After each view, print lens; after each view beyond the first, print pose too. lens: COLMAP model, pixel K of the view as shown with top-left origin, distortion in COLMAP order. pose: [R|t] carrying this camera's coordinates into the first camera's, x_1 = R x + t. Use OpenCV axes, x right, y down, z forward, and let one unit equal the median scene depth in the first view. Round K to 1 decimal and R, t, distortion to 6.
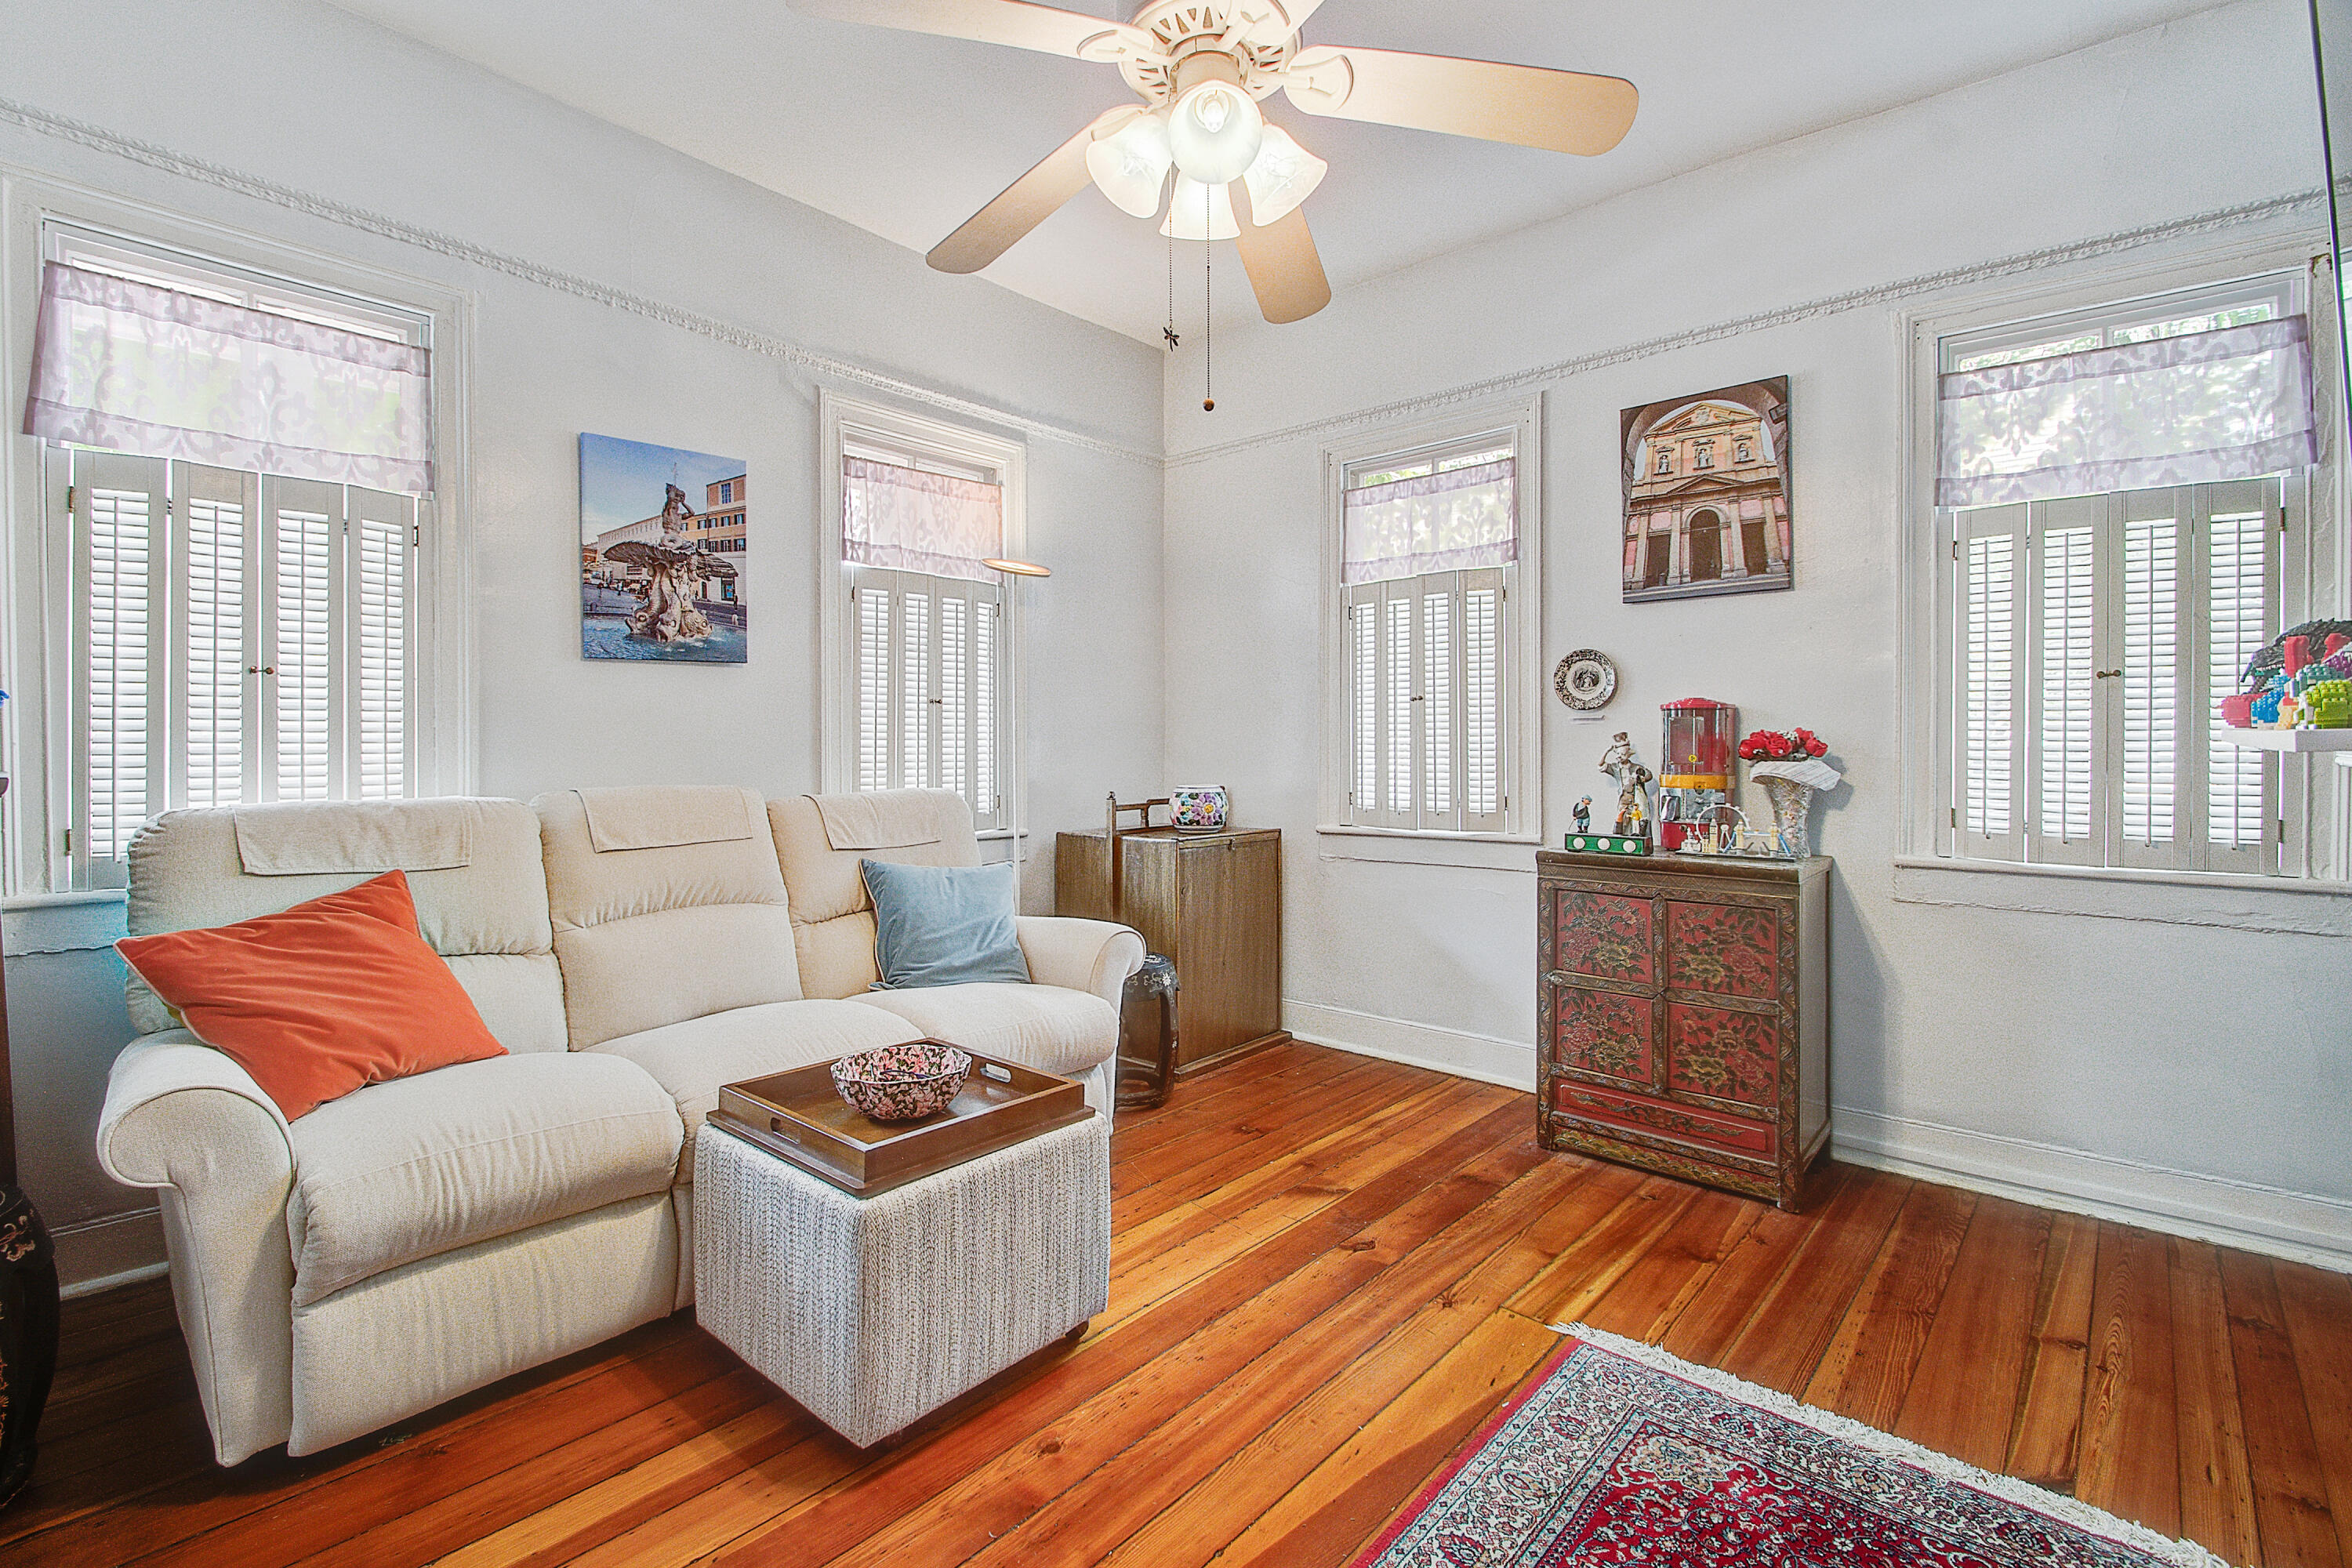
lens RADIAL K [[1074.6, 0, 1078.9], [0, 1074.6, 737.2], [0, 0, 1]] dist [-0.000956, -0.009810]
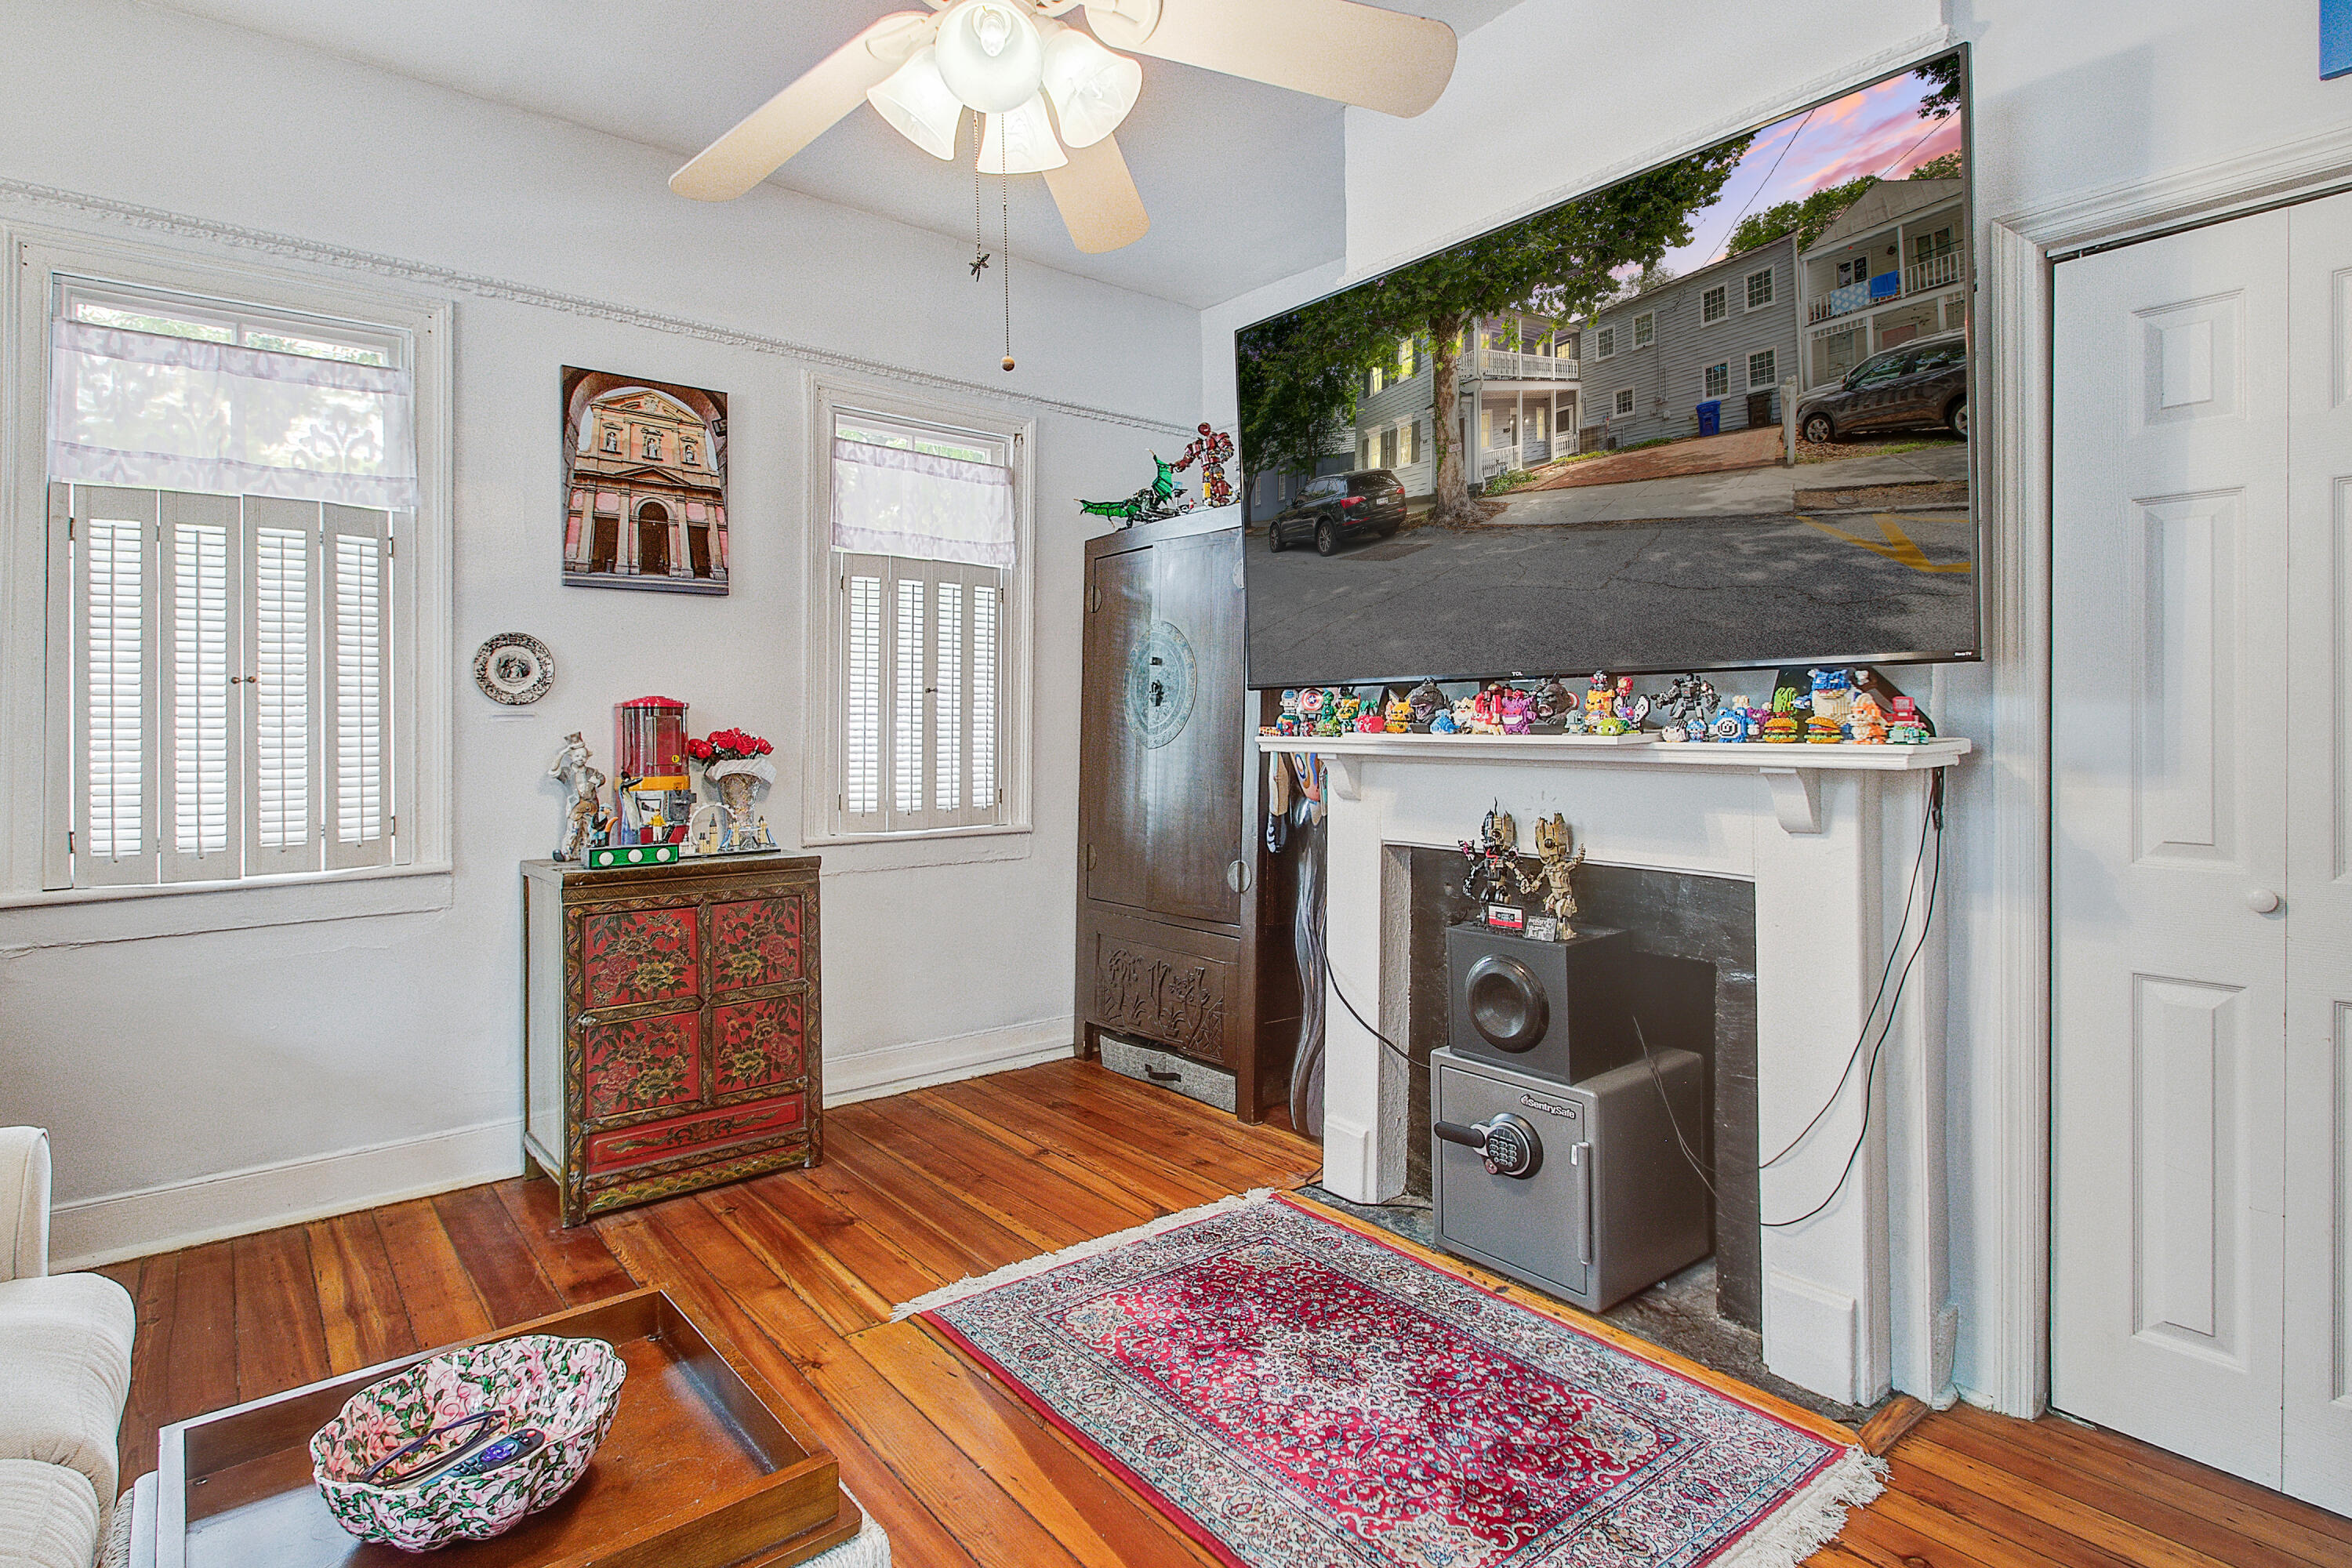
lens RADIAL K [[1192.2, 0, 1203.0], [0, 1192.2, 731.6], [0, 0, 1]] dist [-0.020139, 0.002937]
pose [[0.079649, 0.005798, 0.996806, -0.468270], [0.008374, 0.999944, -0.006485, 0.006517], [-0.996788, 0.008864, 0.079596, 0.449290]]
